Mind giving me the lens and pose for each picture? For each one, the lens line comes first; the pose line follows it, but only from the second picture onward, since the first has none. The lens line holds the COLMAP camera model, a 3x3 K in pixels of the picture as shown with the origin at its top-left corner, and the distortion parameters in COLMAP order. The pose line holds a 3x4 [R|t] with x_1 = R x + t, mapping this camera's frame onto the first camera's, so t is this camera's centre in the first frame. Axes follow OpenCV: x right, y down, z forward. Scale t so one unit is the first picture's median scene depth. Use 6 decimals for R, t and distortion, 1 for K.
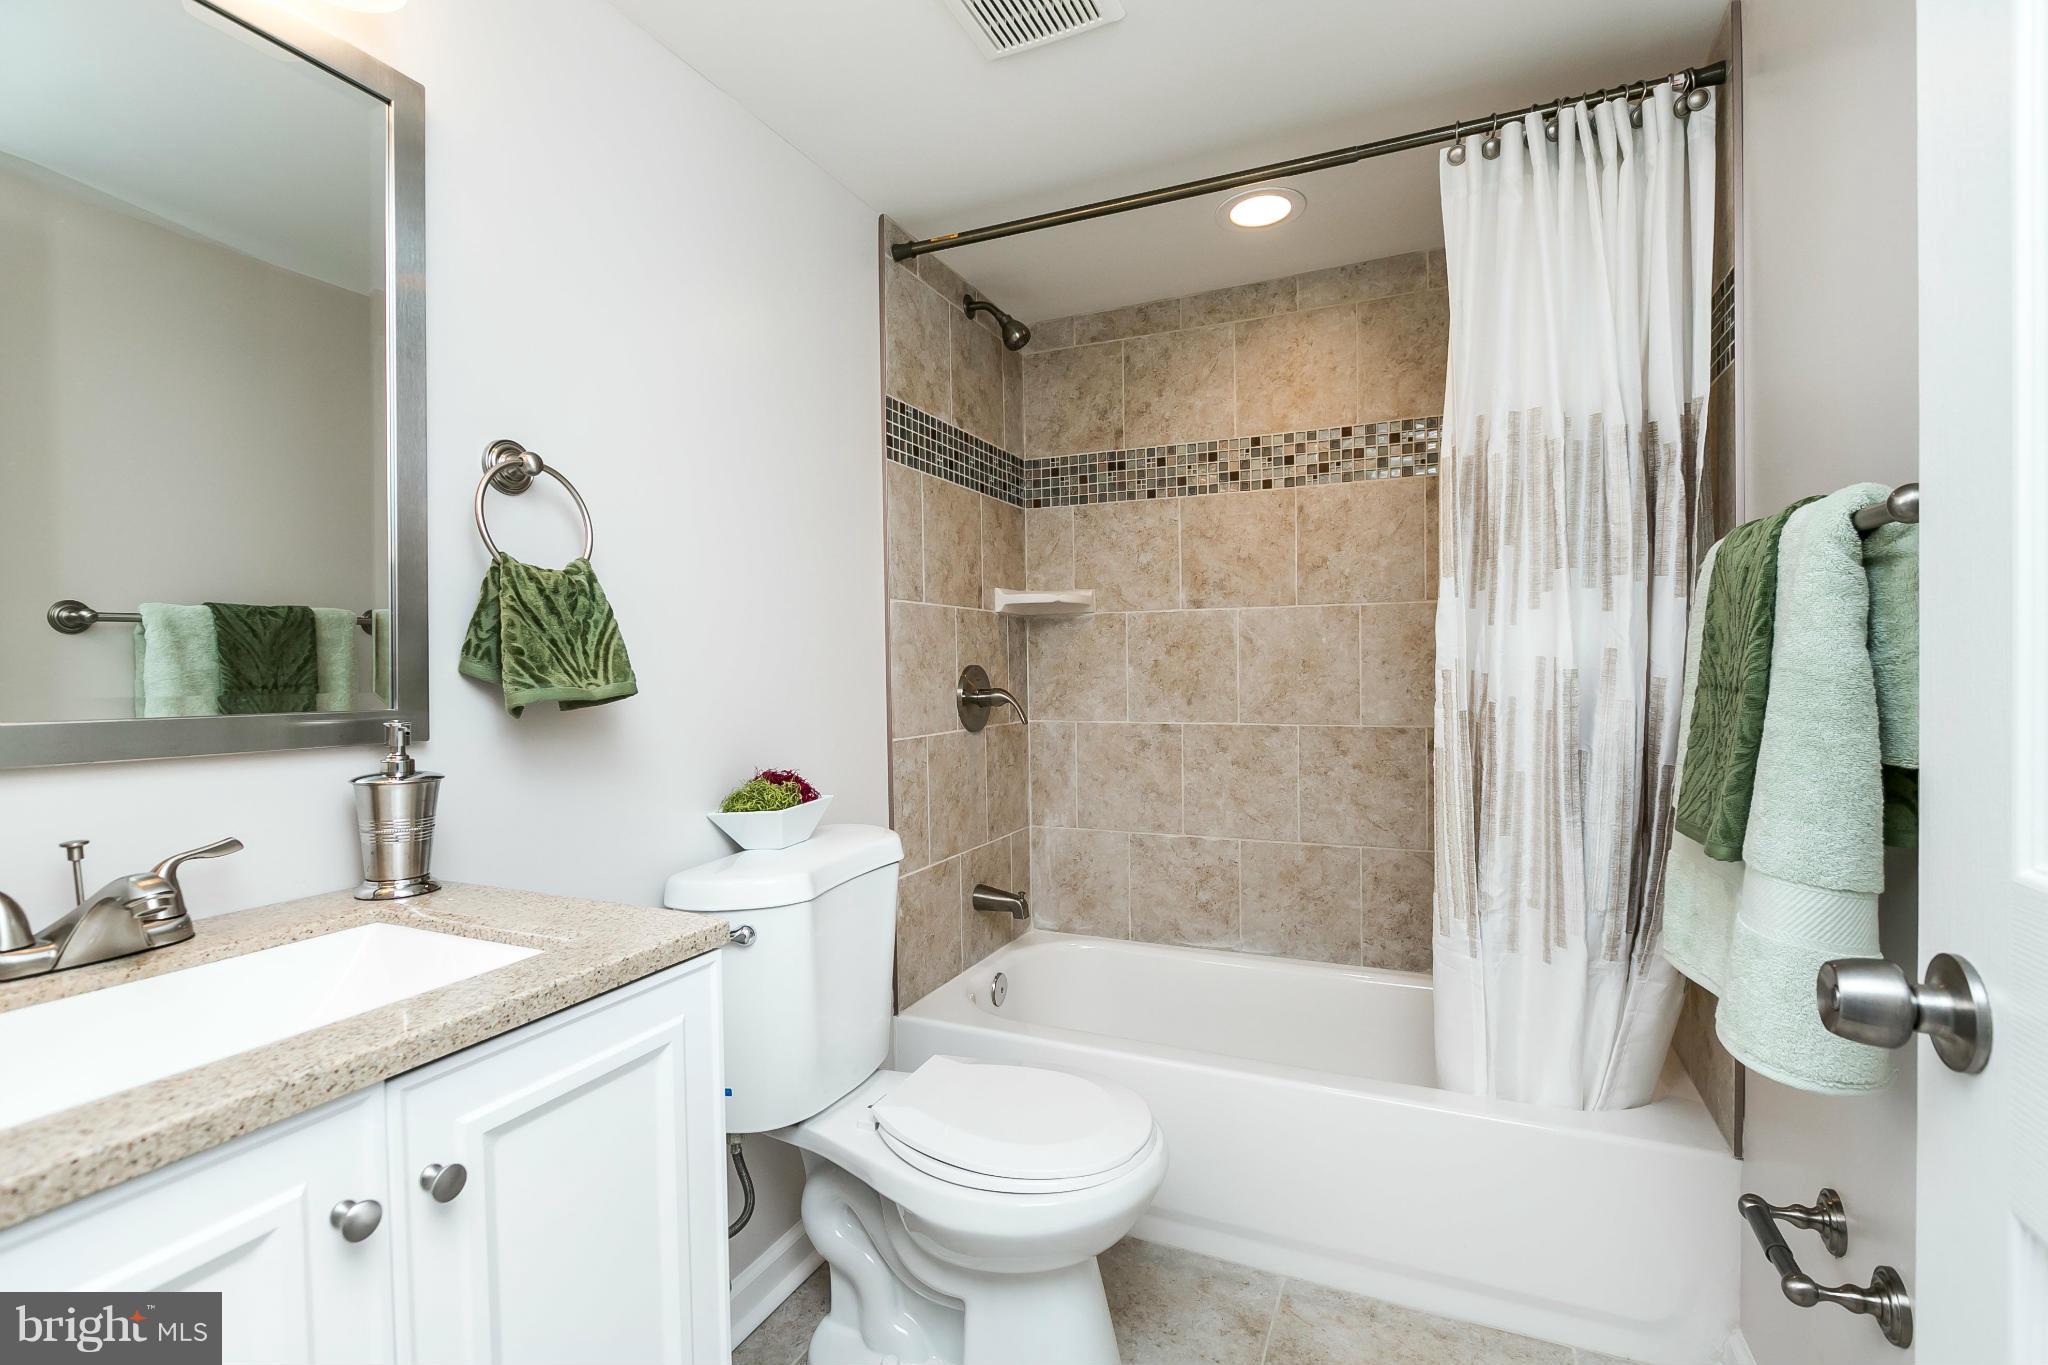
lens RADIAL K [[931.2, 0, 1024.0], [0, 931.2, 682.5], [0, 0, 1]] dist [-0.004470, -0.000297]
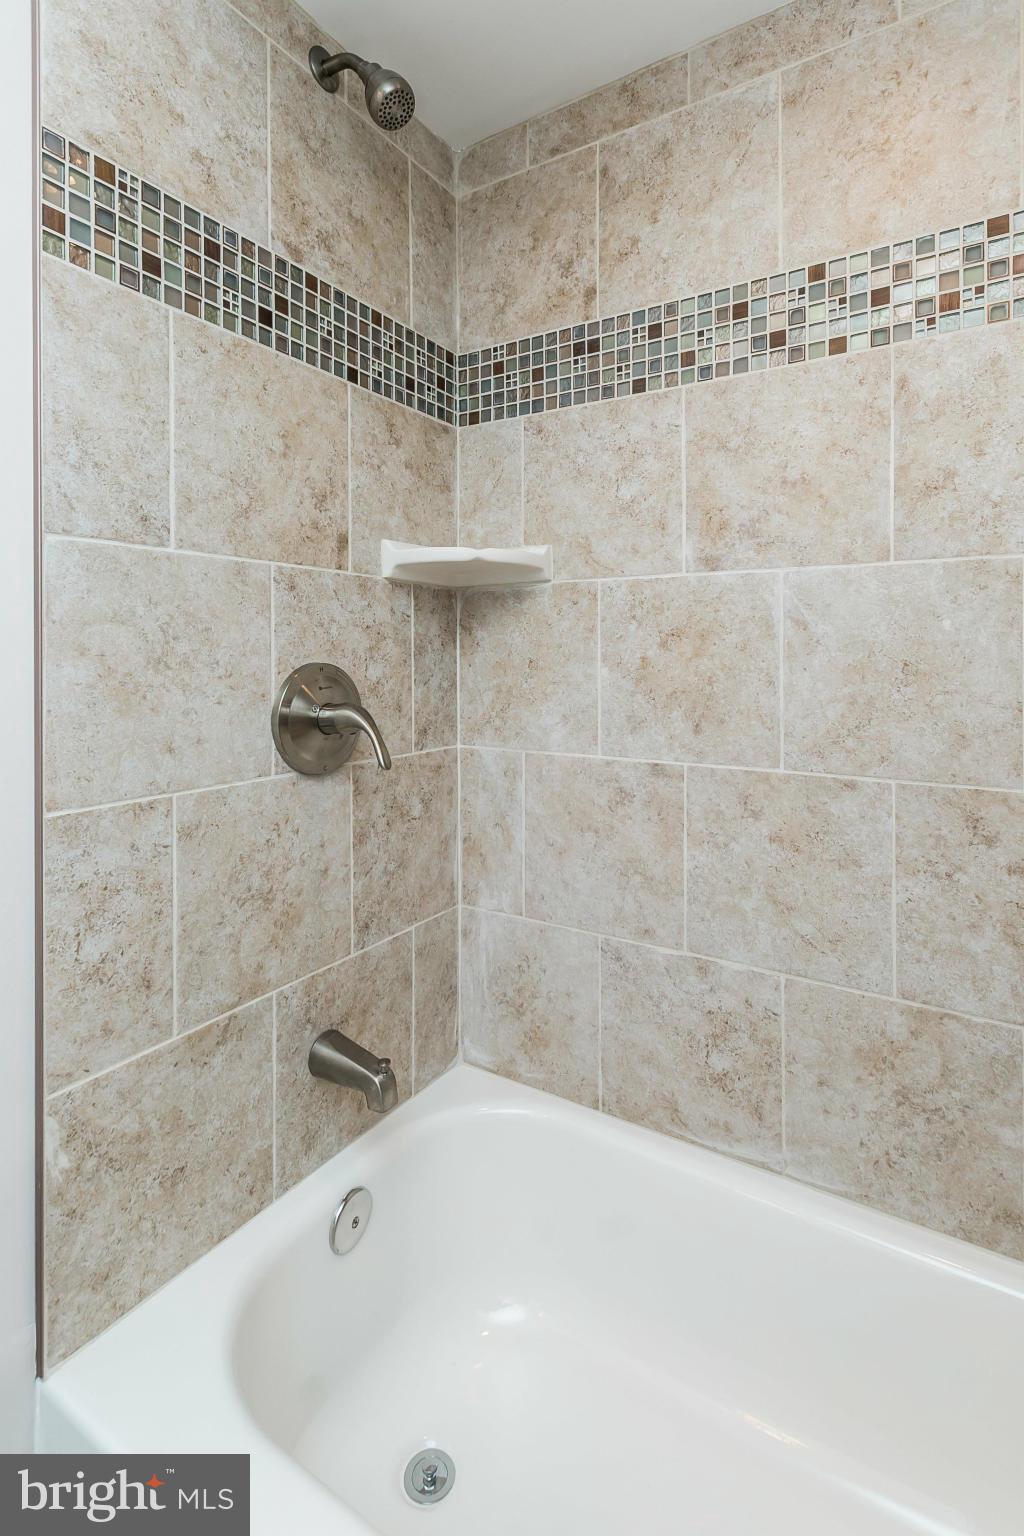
lens RADIAL K [[747.2, 0, 530.6], [0, 747.2, 652.7], [0, 0, 1]] dist [0.007123, -0.000230]
pose [[0.991017, 0.011799, -0.133215, 0.138168], [-0.014367, 0.999729, -0.018331, -0.017716], [0.132962, 0.020081, 0.990918, 0.523981]]
